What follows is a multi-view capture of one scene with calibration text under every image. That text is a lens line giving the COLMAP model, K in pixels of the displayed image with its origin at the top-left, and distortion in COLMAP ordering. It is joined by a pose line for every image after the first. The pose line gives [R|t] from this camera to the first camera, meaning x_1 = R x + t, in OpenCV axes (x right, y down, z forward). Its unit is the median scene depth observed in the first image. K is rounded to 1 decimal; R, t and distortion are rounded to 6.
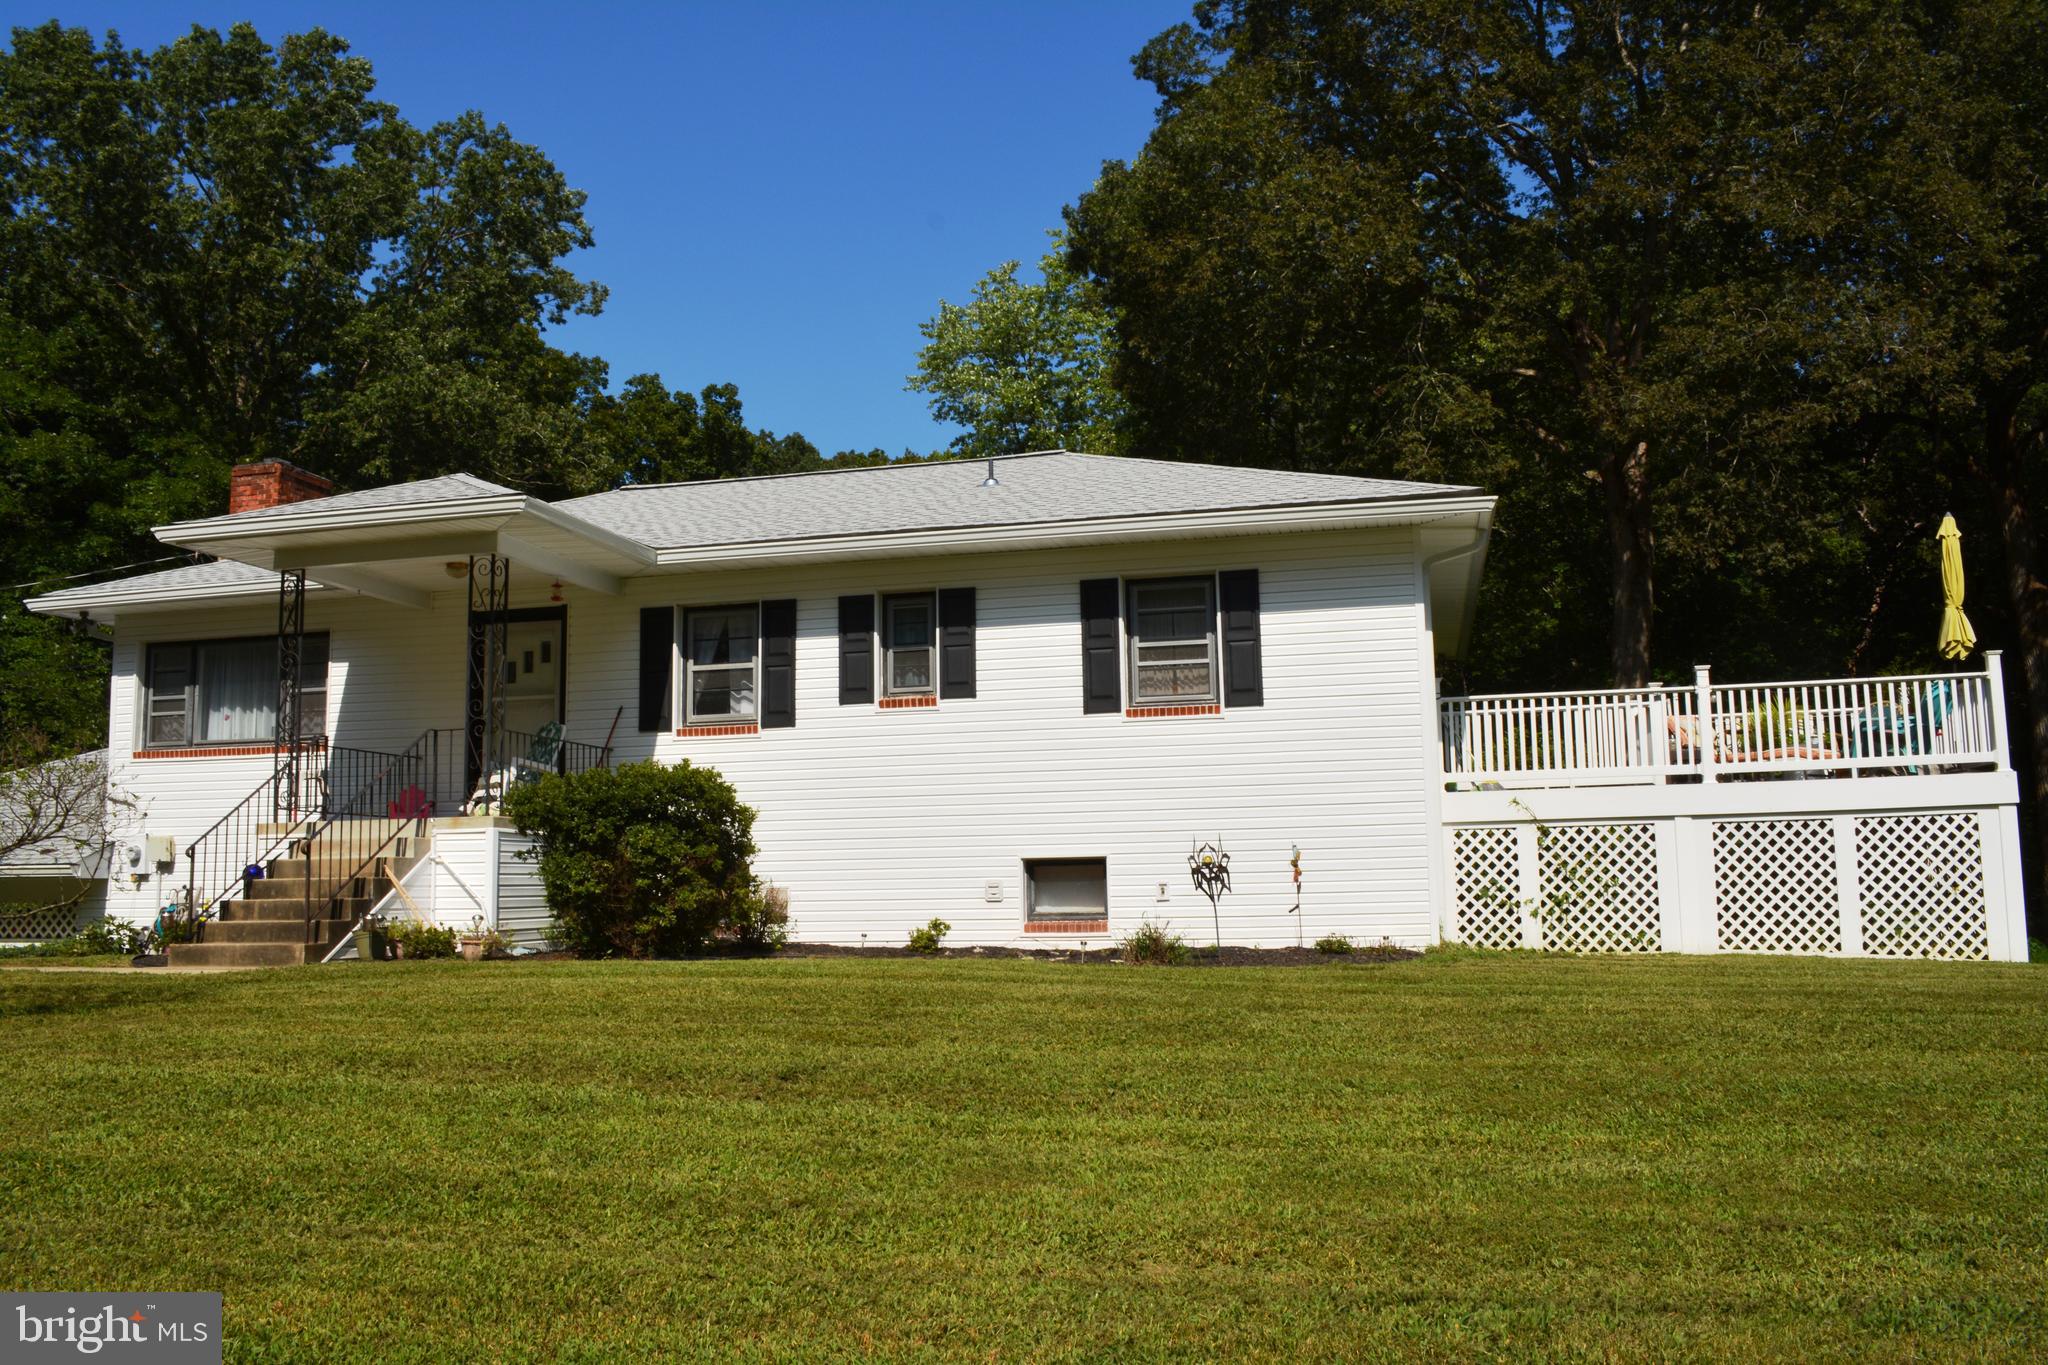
lens RADIAL K [[1632.0, 0, 1024.0], [0, 1632.0, 682.5], [0, 0, 1]] dist [-0.077747, 0.010717]
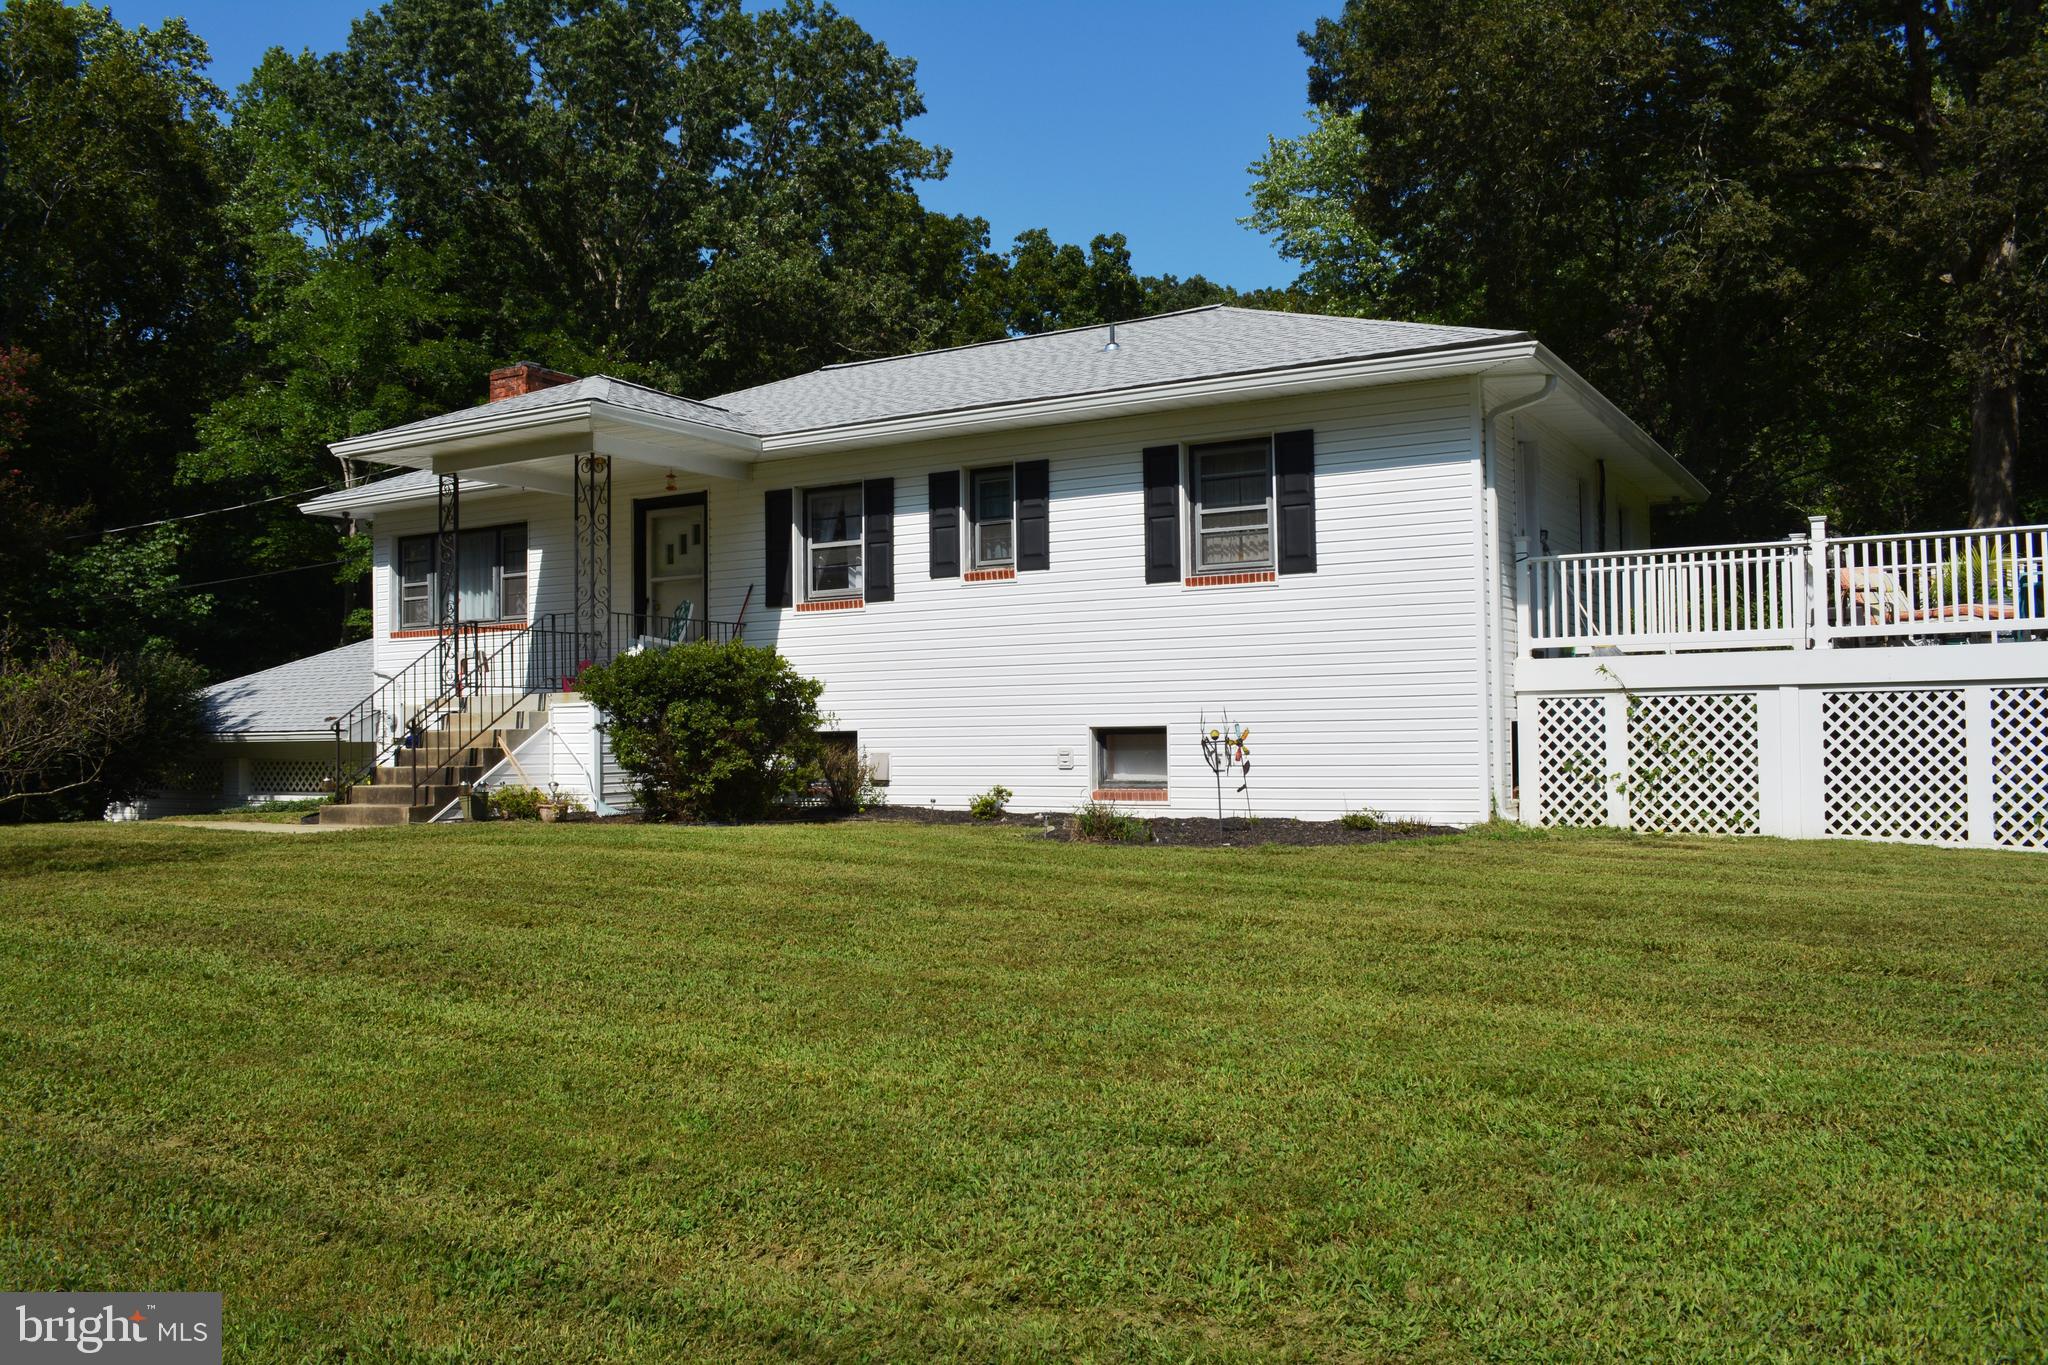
lens RADIAL K [[1632.0, 0, 1024.0], [0, 1632.0, 682.5], [0, 0, 1]] dist [-0.077747, 0.010717]
pose [[0.954950, -0.004657, -0.296729, 0.261174], [0.034232, 0.994931, 0.094552, -0.017373], [0.294785, -0.100450, 0.950269, 0.024471]]
